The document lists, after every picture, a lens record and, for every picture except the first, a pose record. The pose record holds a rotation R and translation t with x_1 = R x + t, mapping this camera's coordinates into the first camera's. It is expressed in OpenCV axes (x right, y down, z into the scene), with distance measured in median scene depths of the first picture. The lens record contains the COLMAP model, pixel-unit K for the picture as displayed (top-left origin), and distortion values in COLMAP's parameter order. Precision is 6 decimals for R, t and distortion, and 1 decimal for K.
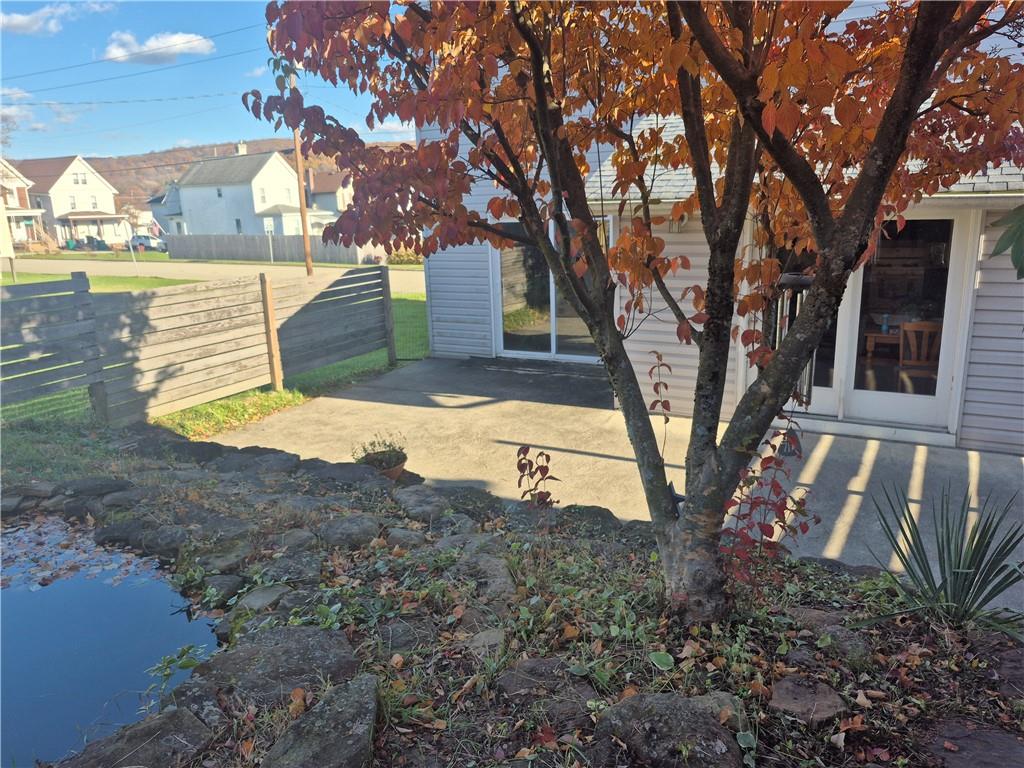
lens RADIAL K [[707.8, 0, 515.5], [0, 707.8, 390.4], [0, 0, 1]] dist [0.021527, -0.025302]
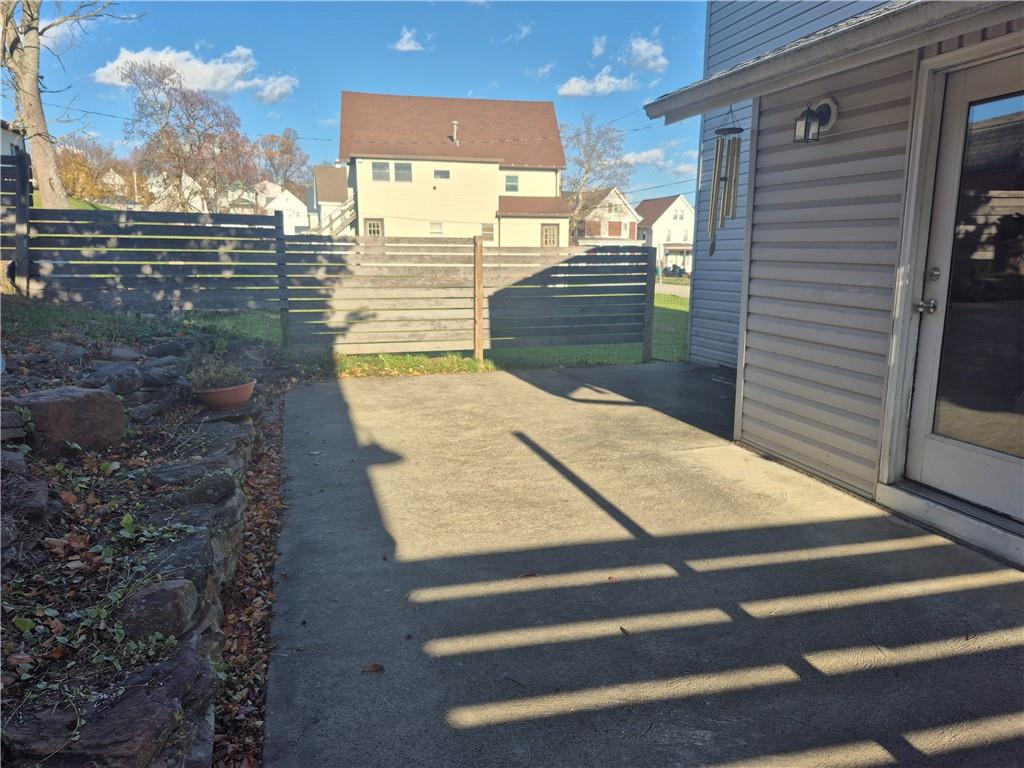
lens RADIAL K [[707.8, 0, 509.0], [0, 707.8, 379.8], [0, 0, 1]] dist [0.021527, -0.025302]
pose [[0.693514, 0.161303, -0.702153, 0.385340], [-0.211200, 0.977313, 0.015914, 0.004353], [0.688791, 0.137258, 0.711848, 0.342523]]
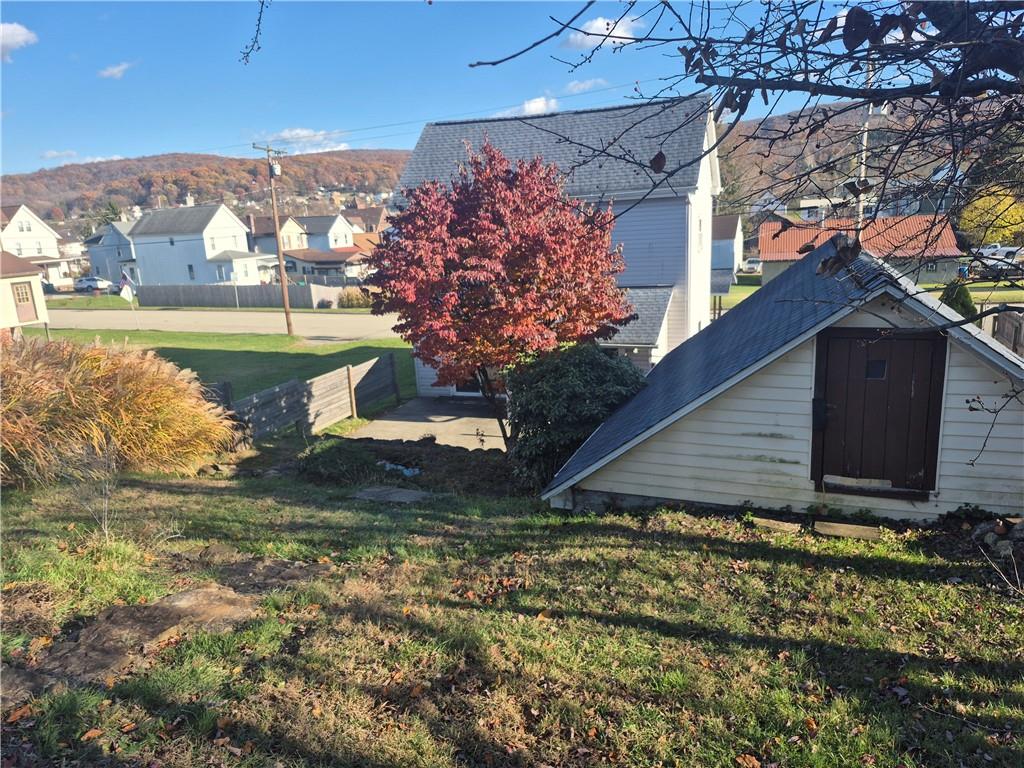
lens RADIAL K [[707.8, 0, 516.4], [0, 707.8, 387.4], [0, 0, 1]] dist [0.021527, -0.025302]
pose [[0.993050, -0.050415, 0.106349, -0.070182], [0.052226, 0.998533, -0.014309, -0.037547], [-0.105471, 0.019764, 0.994226, -1.209096]]
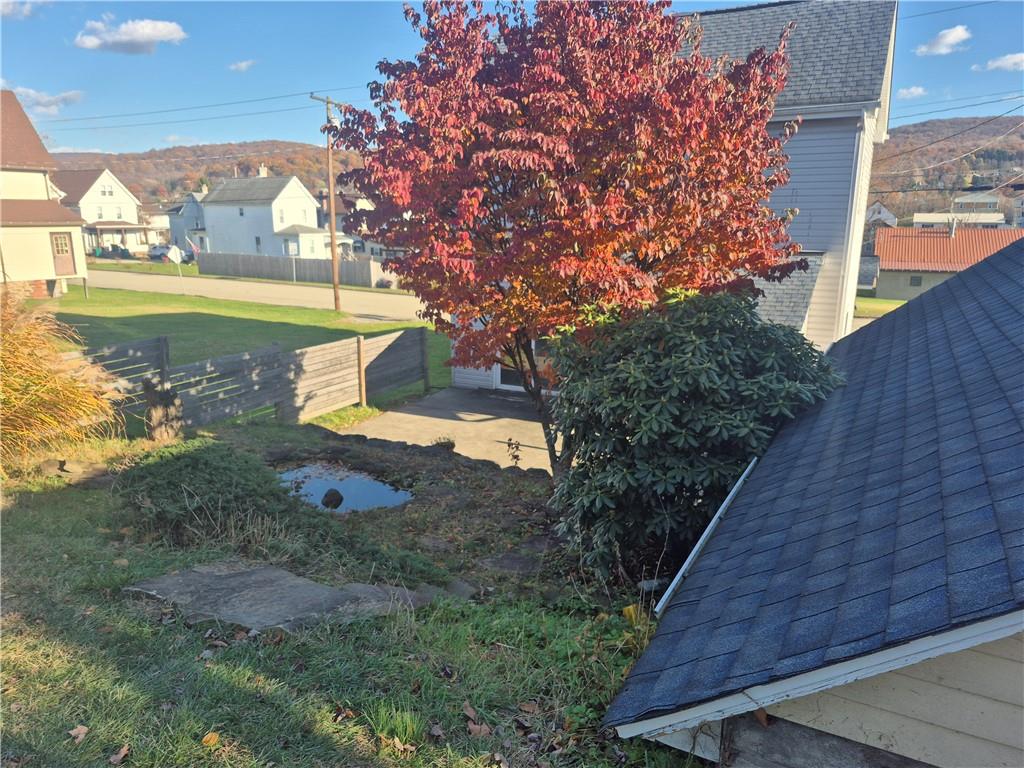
lens RADIAL K [[707.8, 0, 508.2], [0, 707.8, 398.6], [0, 0, 1]] dist [0.021527, -0.025302]
pose [[0.999420, 0.034035, 0.001181, -0.001435], [-0.034032, 0.999417, -0.002621, -0.025753], [-0.001269, 0.002579, 0.999996, -0.644134]]
